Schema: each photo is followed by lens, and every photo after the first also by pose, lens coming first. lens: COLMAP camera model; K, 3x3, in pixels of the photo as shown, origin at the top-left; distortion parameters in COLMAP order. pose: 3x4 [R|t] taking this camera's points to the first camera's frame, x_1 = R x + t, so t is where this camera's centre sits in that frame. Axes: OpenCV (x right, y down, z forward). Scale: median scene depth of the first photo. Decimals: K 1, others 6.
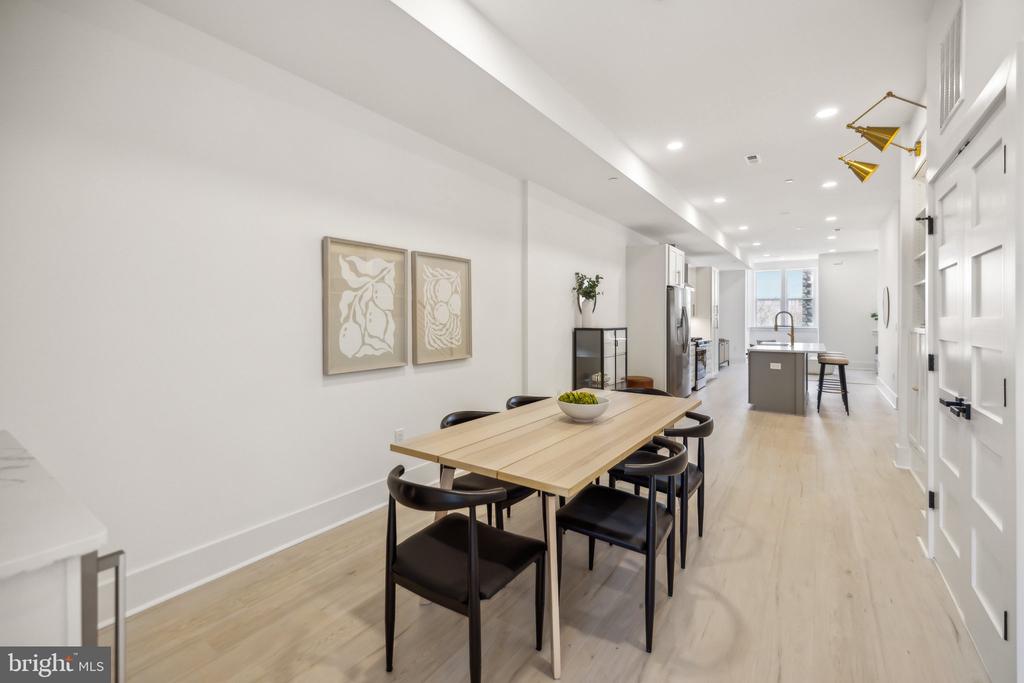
lens RADIAL K [[445.5, 0, 514.7], [0, 445.5, 319.3], [0, 0, 1]] dist [-0.012187, 0.000054]
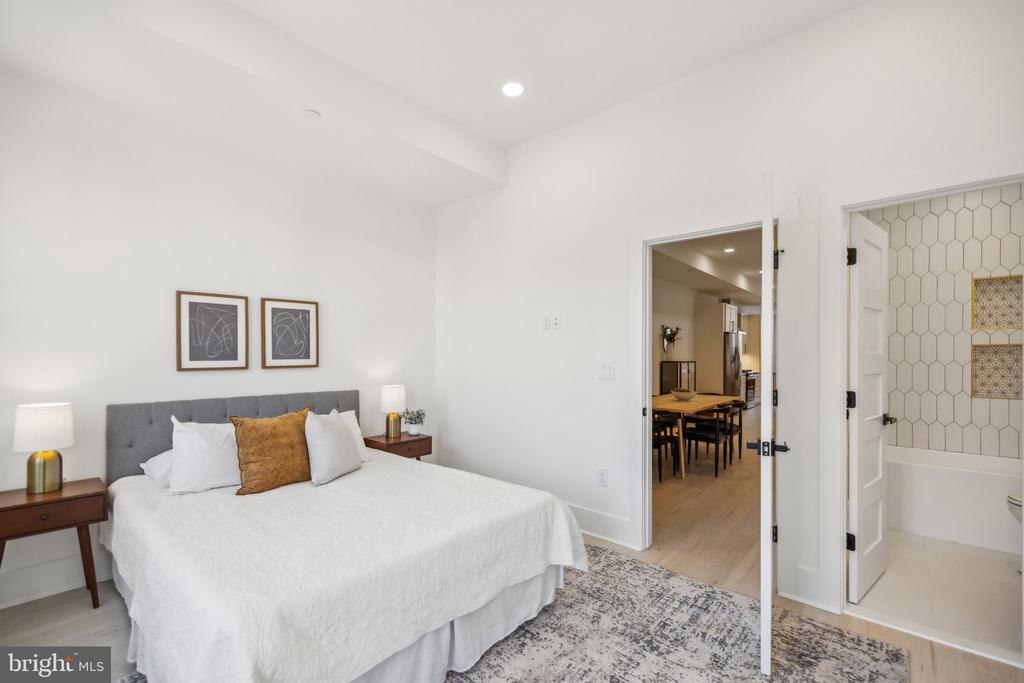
lens RADIAL K [[445.5, 0, 507.4], [0, 445.5, 360.9], [0, 0, 1]] dist [-0.012187, 0.000054]
pose [[0.992577, 0.004580, -0.121534, -0.169122], [-0.003131, 0.999922, 0.012113, 0.001387], [0.121580, -0.011643, 0.992513, -0.486940]]
